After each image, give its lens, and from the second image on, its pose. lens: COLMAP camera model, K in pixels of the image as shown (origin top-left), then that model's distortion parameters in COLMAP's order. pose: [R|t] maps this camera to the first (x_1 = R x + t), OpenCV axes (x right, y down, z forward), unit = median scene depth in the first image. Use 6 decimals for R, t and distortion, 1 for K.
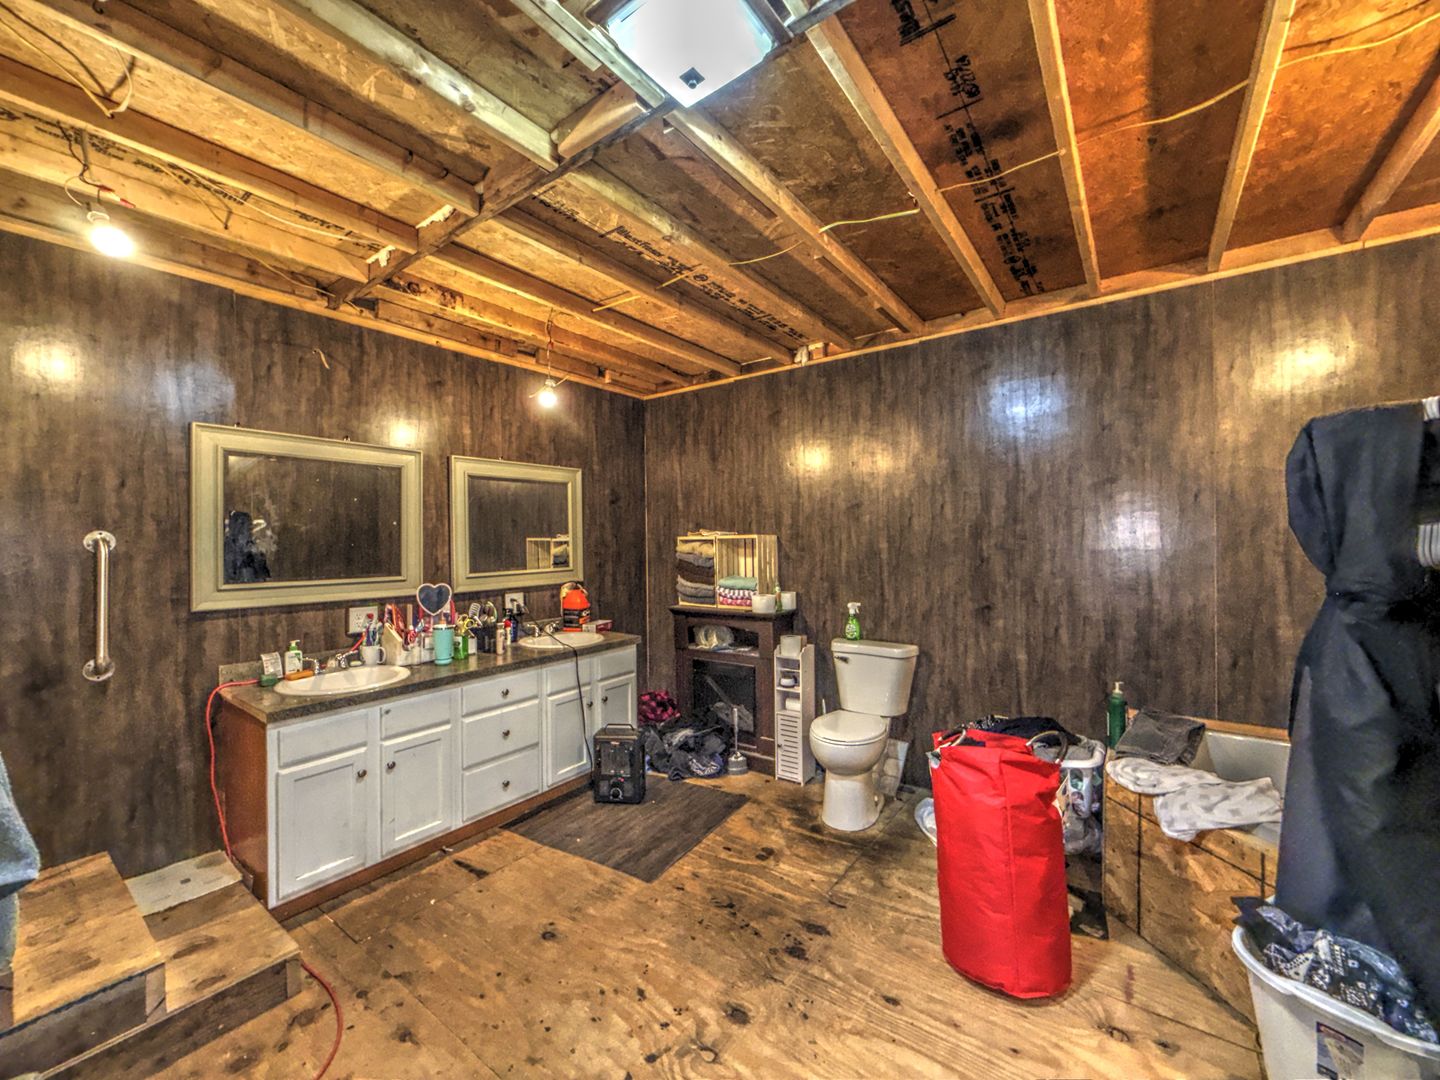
lens RADIAL K [[574.2, 0, 722.2], [0, 574.2, 539.2], [0, 0, 1]] dist [-0.001390, -0.000259]
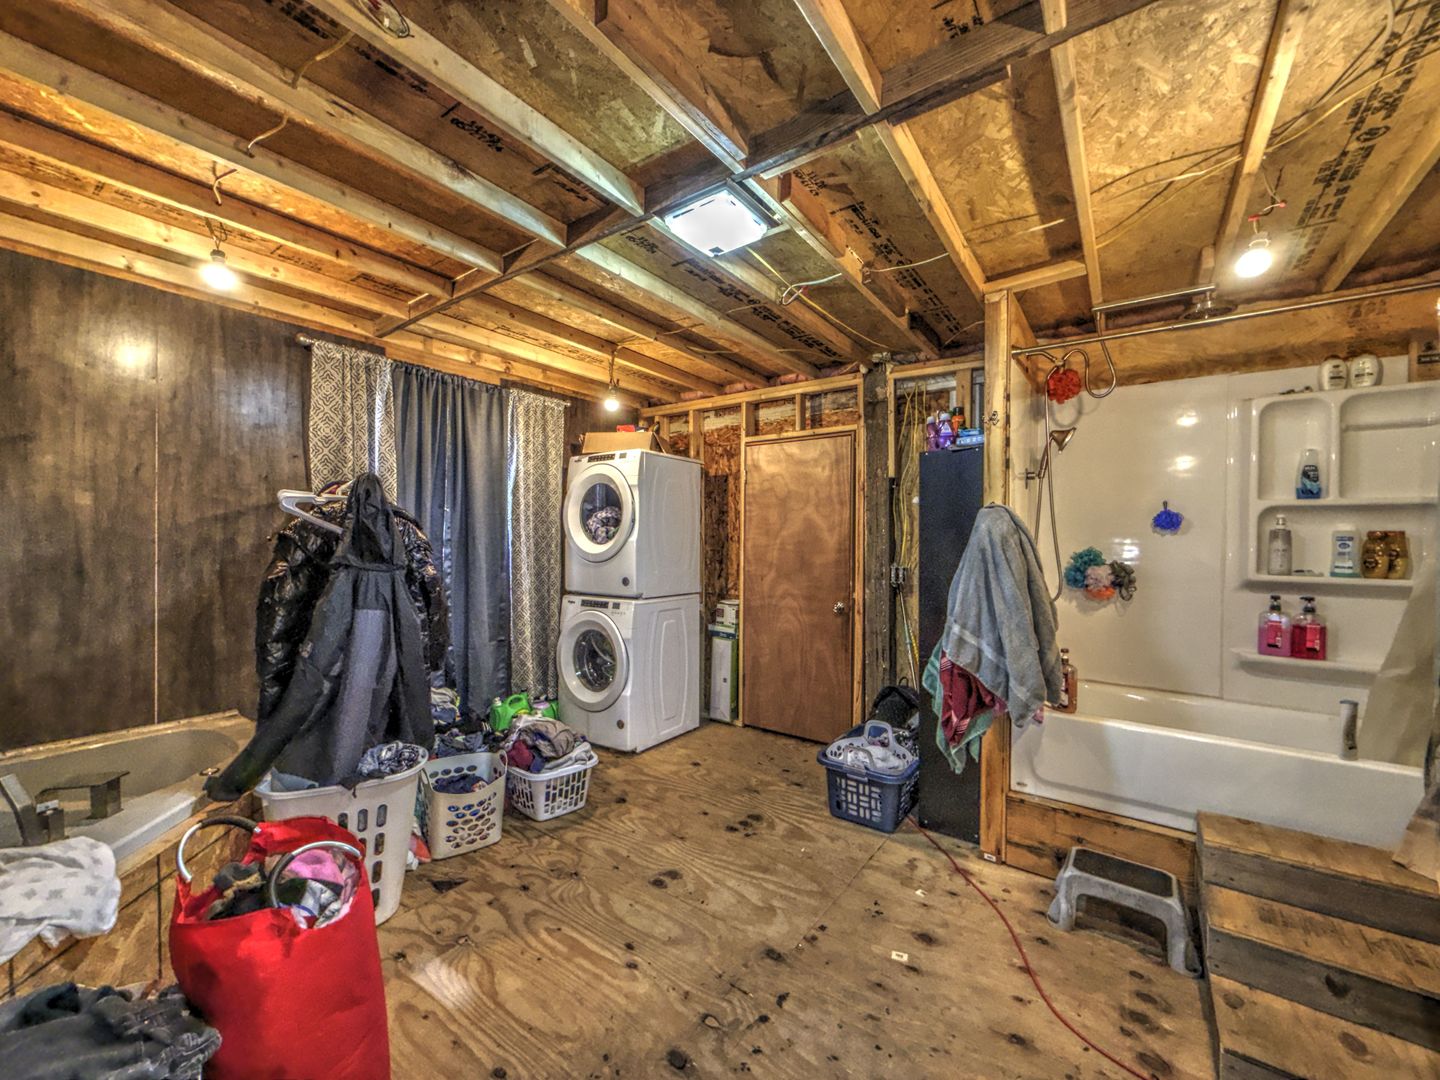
lens RADIAL K [[574.2, 0, 719.8], [0, 574.2, 541.5], [0, 0, 1]] dist [-0.001390, -0.000259]
pose [[-0.999987, 0.005003, 0.000259, -0.042650], [0.005003, 0.999987, -0.000087, 0.004450], [-0.000259, -0.000086, -1.000000, 1.931928]]
